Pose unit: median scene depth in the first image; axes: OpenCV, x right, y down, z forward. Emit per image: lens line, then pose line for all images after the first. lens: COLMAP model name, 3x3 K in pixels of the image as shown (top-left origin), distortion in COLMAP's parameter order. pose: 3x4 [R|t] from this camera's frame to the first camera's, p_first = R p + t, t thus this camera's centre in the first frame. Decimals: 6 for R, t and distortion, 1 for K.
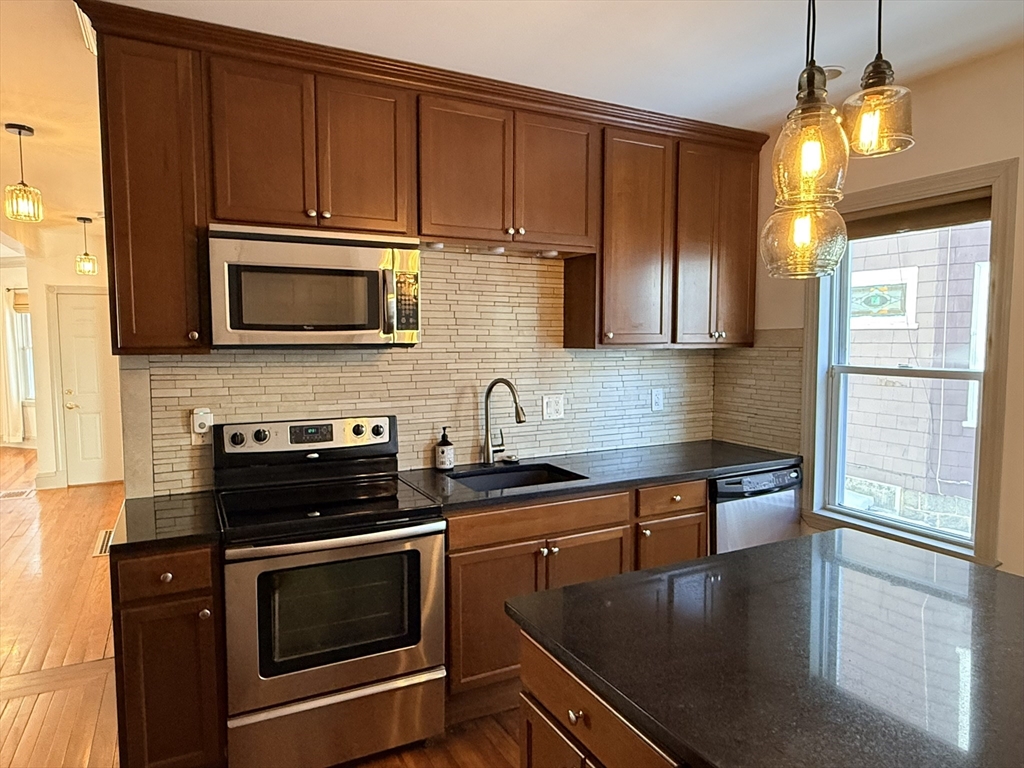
lens RADIAL K [[627.0, 0, 511.3], [0, 627.0, 386.2], [0, 0, 1]] dist [0.002395, 0.000969]
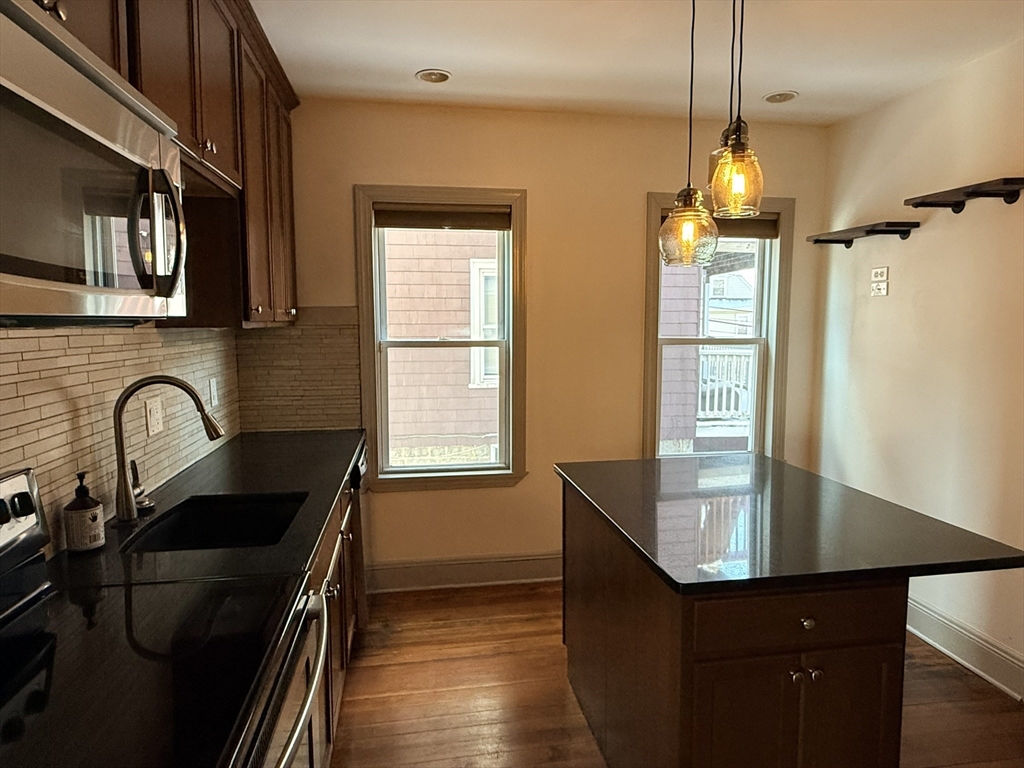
lens RADIAL K [[627.0, 0, 511.3], [0, 627.0, 386.2], [0, 0, 1]] dist [0.002395, 0.000969]
pose [[0.322476, -0.099036, 0.941383, -0.491304], [0.078980, 0.993859, 0.077502, -0.022781], [-0.943277, 0.049358, 0.328317, 0.464075]]
